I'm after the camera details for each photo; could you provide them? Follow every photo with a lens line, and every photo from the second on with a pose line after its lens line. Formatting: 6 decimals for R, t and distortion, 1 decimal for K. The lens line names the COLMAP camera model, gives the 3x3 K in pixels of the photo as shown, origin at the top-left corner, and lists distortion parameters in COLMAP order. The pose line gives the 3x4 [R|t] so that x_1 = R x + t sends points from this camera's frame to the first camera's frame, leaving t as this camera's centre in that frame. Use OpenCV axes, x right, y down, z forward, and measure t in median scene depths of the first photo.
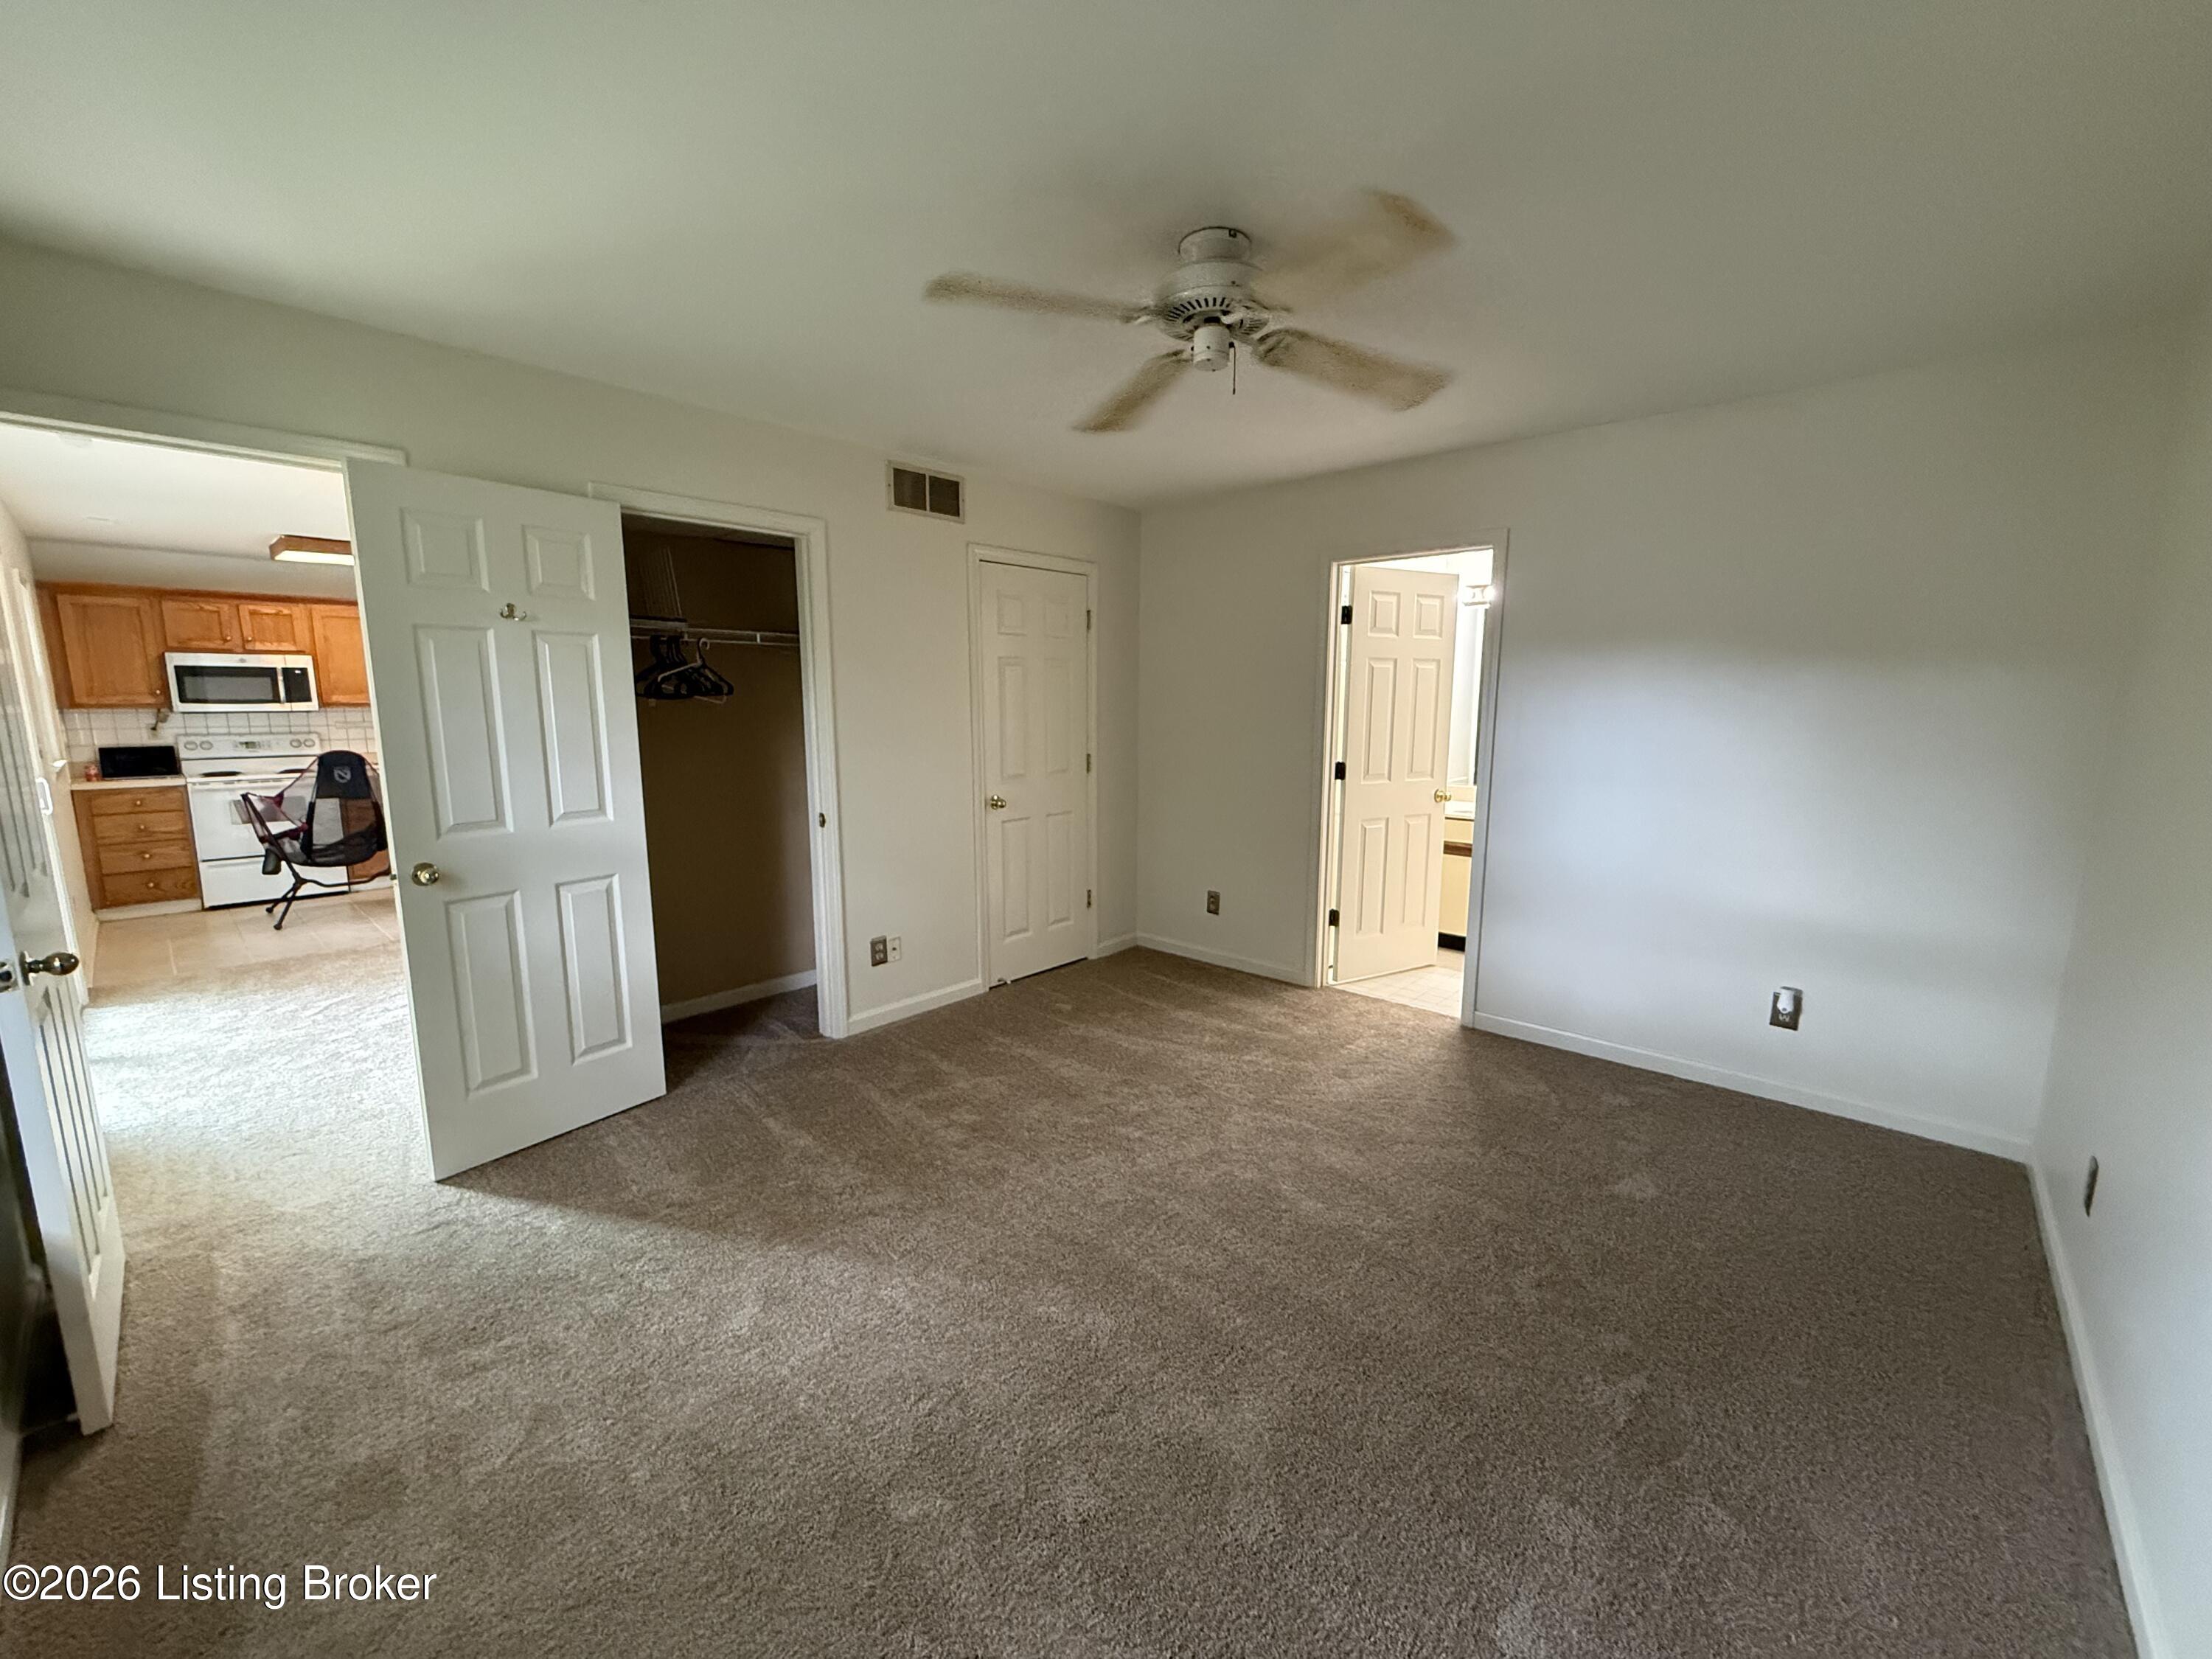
lens RADIAL K [[882.2, 0, 1108.0], [0, 882.2, 828.1], [0, 0, 1]] dist [0.000955, 0.000203]
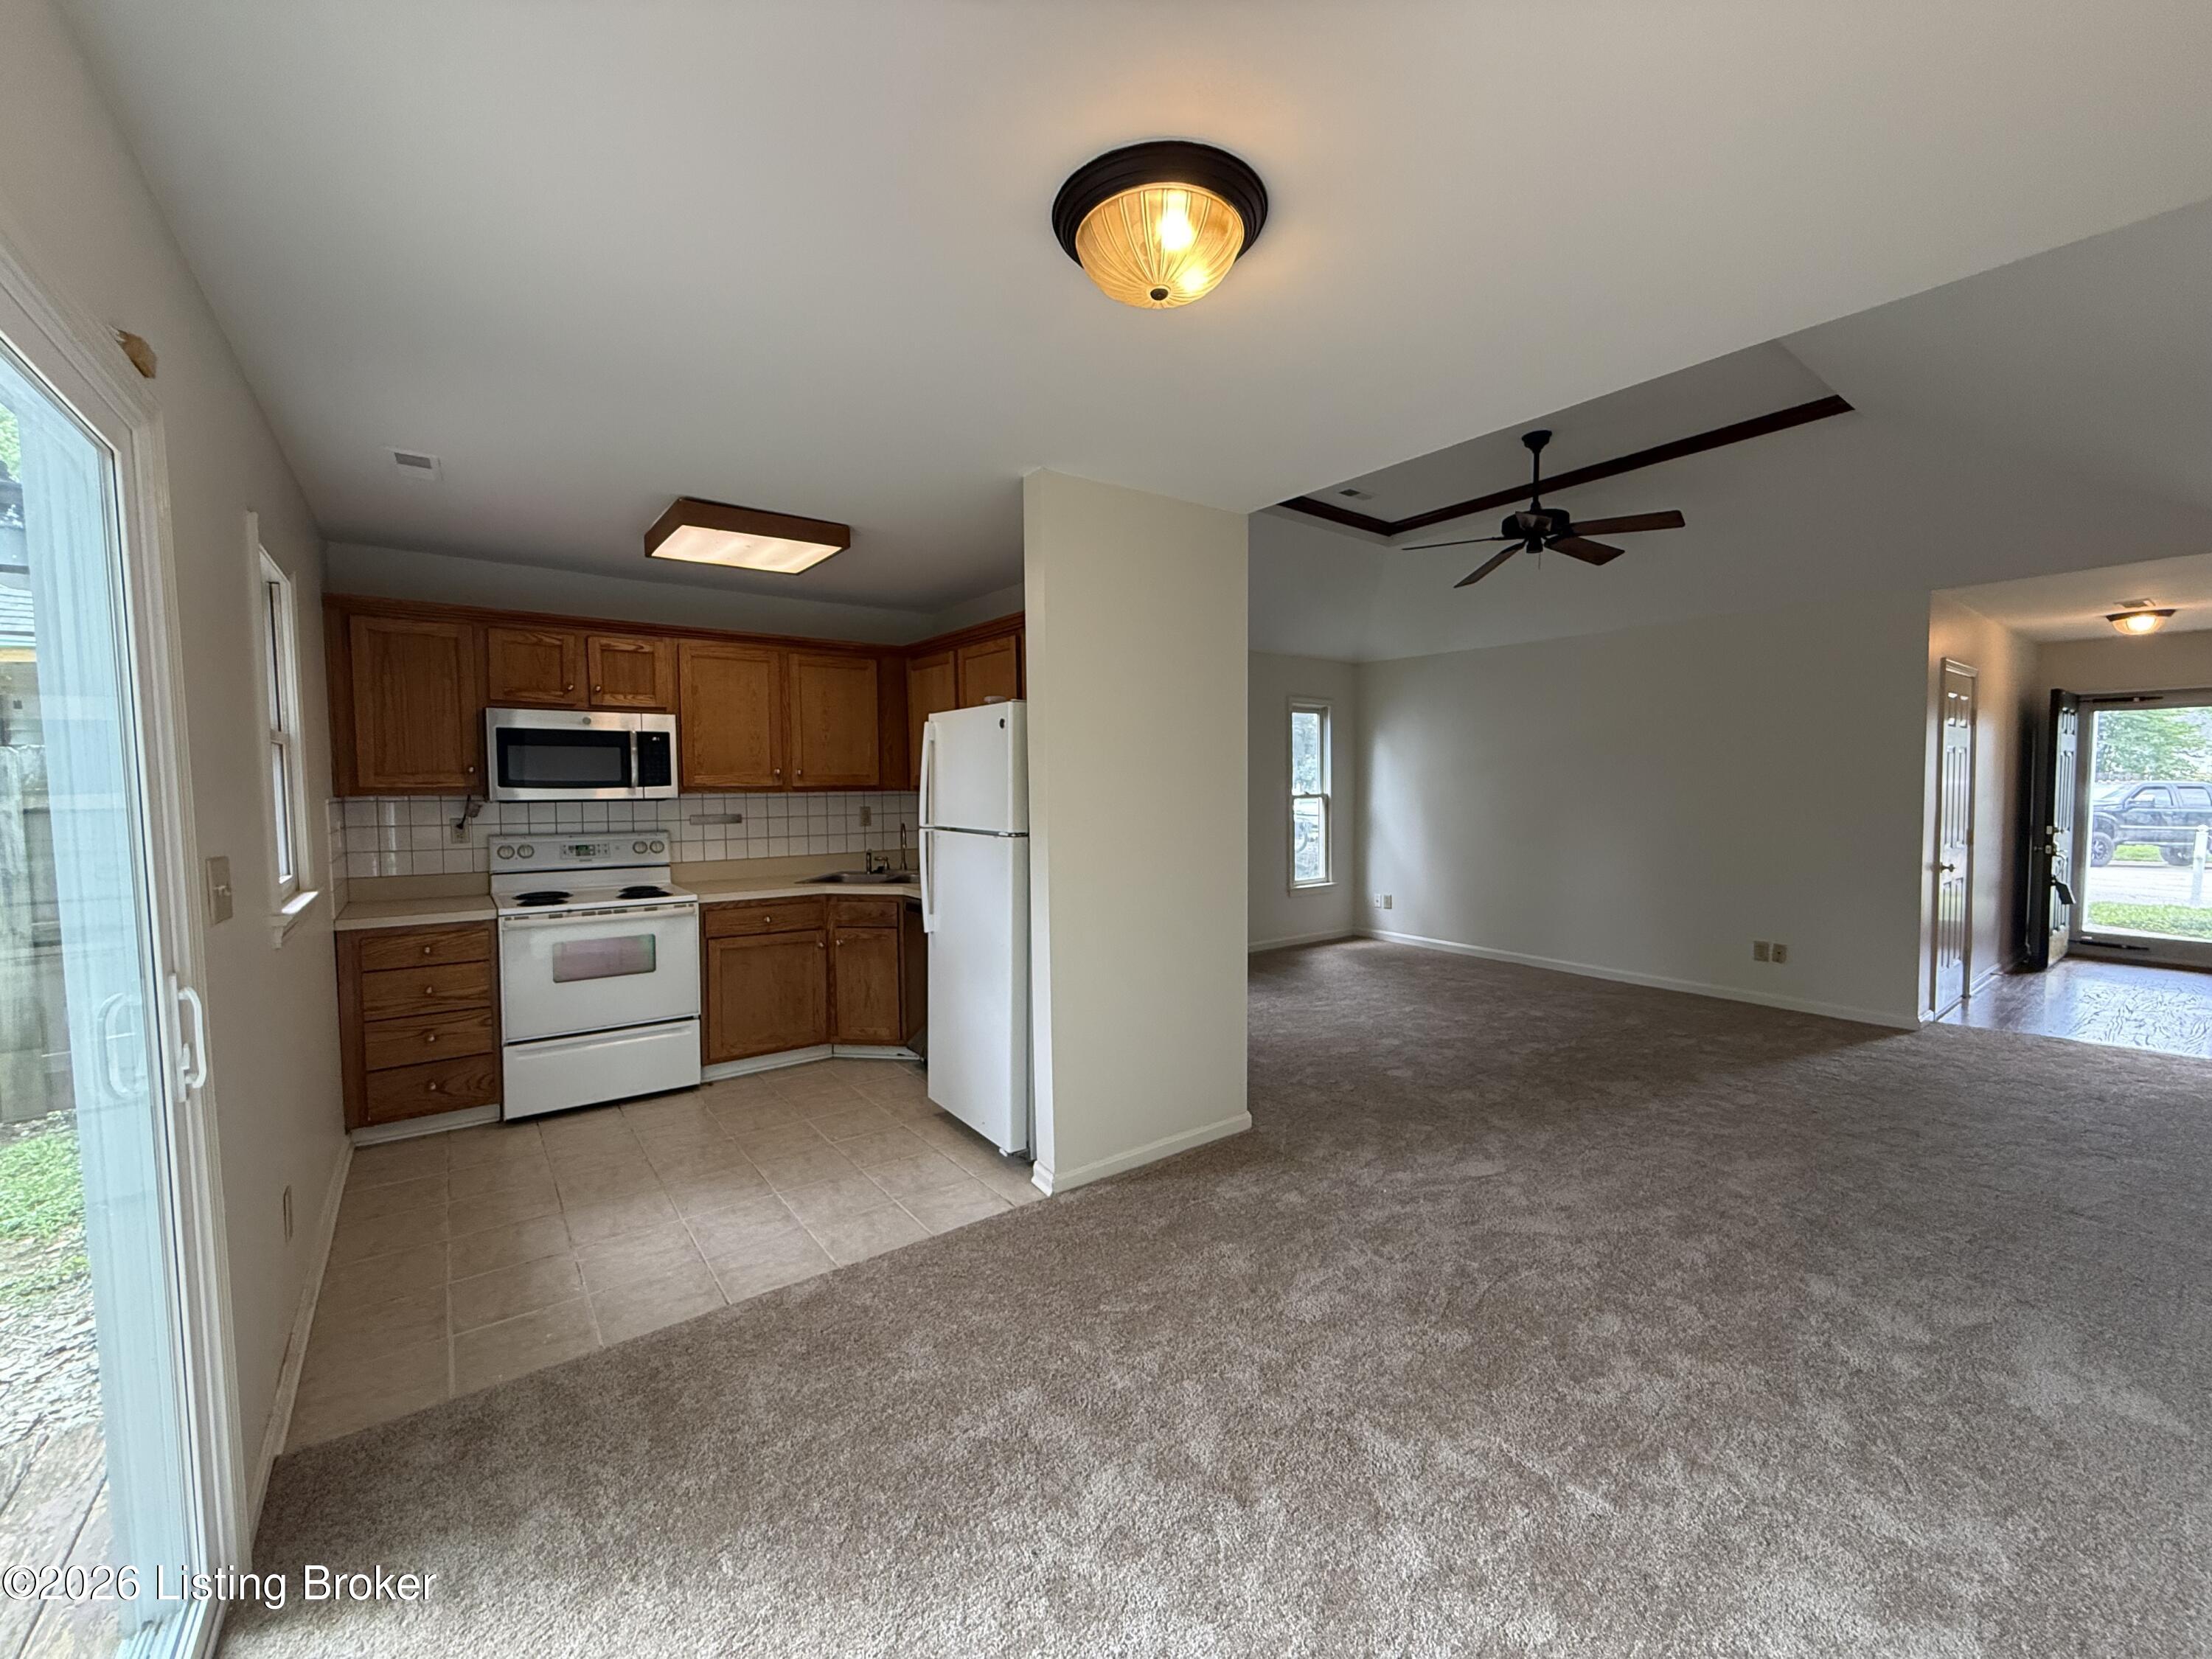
lens RADIAL K [[882.2, 0, 1103.7], [0, 882.2, 832.5], [0, 0, 1]] dist [0.000955, 0.000203]
pose [[0.981818, 0.008252, -0.189648, -0.492348], [-0.025248, 0.995855, -0.087377, -0.063183], [0.188141, 0.090576, 0.977957, 0.454384]]
